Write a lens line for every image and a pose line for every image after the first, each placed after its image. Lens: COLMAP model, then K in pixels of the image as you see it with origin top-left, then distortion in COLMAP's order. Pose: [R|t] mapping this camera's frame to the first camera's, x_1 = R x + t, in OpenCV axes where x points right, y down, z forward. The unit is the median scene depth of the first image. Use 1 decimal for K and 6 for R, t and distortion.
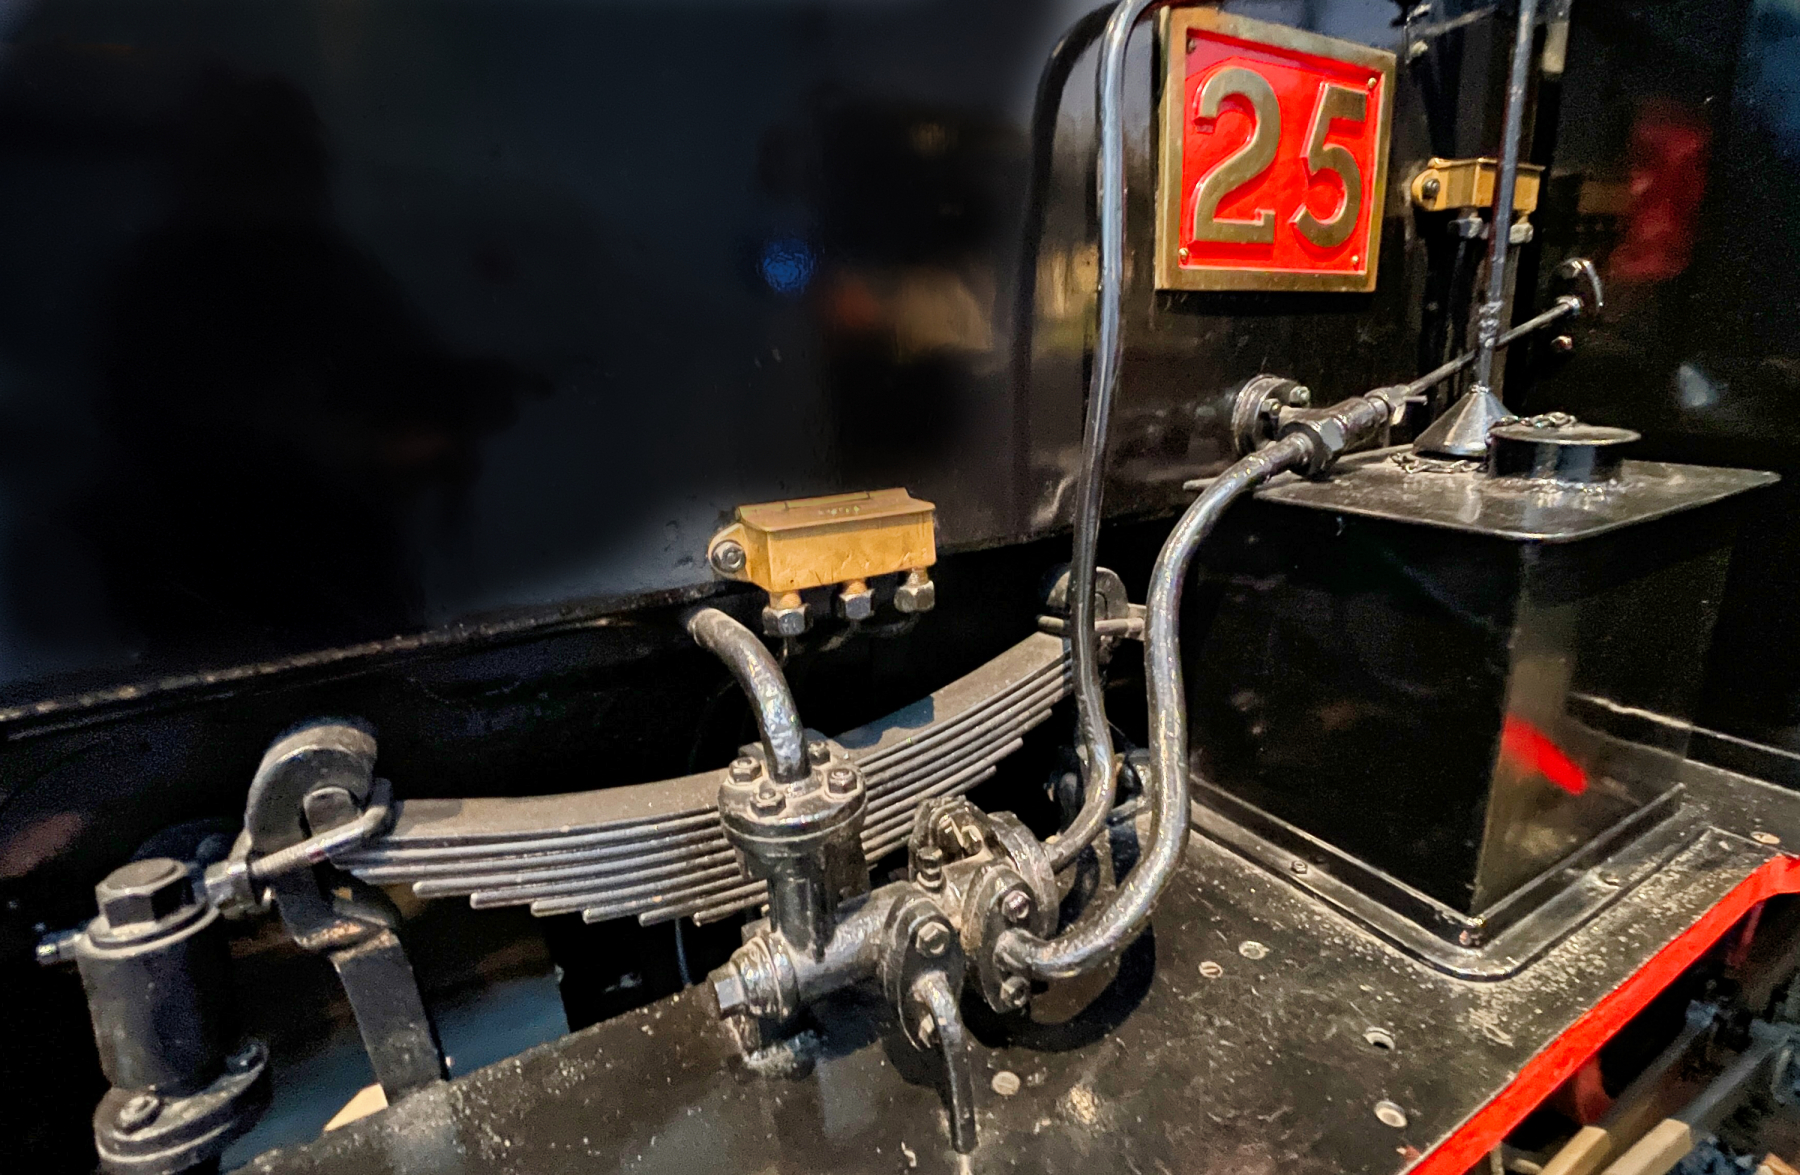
lens RADIAL K [[853.4, 0, 902.4], [0, 853.4, 581.1], [0, 0, 1]] dist [0.002130, 0.000045]
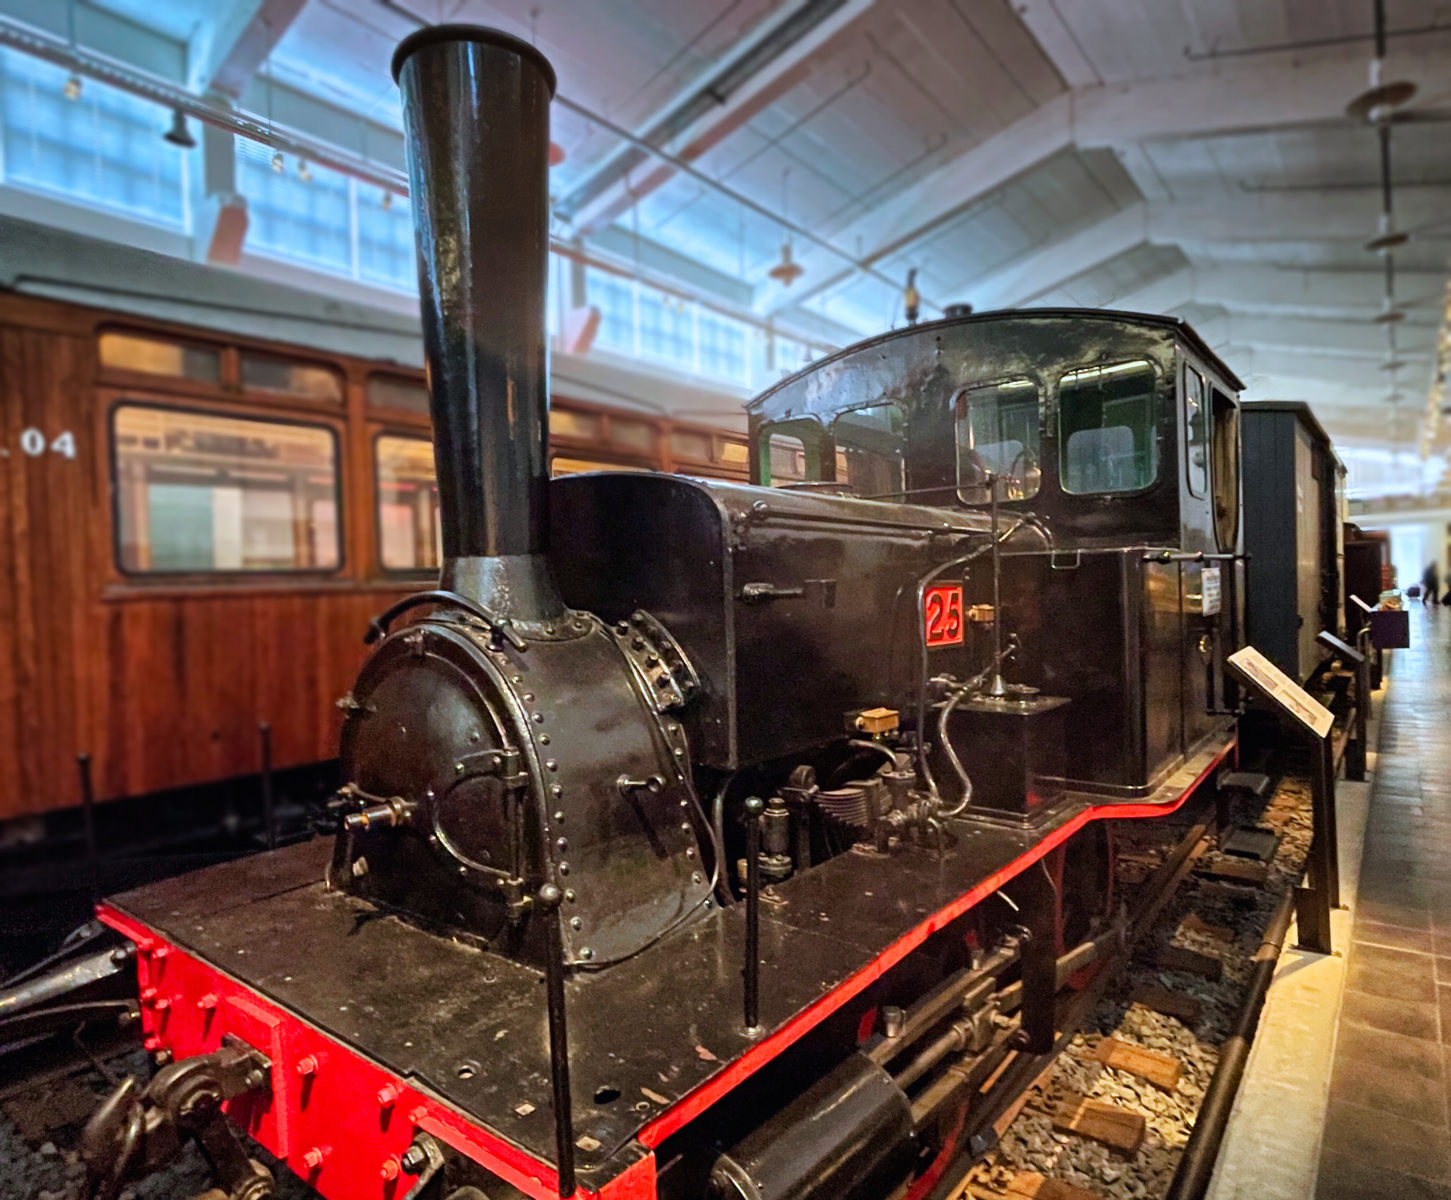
lens RADIAL K [[877.3, 0, 724.3], [0, 877.3, 603.3], [0, 0, 1]] dist [0.001413, 0.000133]
pose [[0.929289, 0.018499, 0.368889, -1.623401], [0.079177, 0.965550, -0.247879, 0.271565], [-0.360766, 0.259559, 0.895811, -1.798696]]
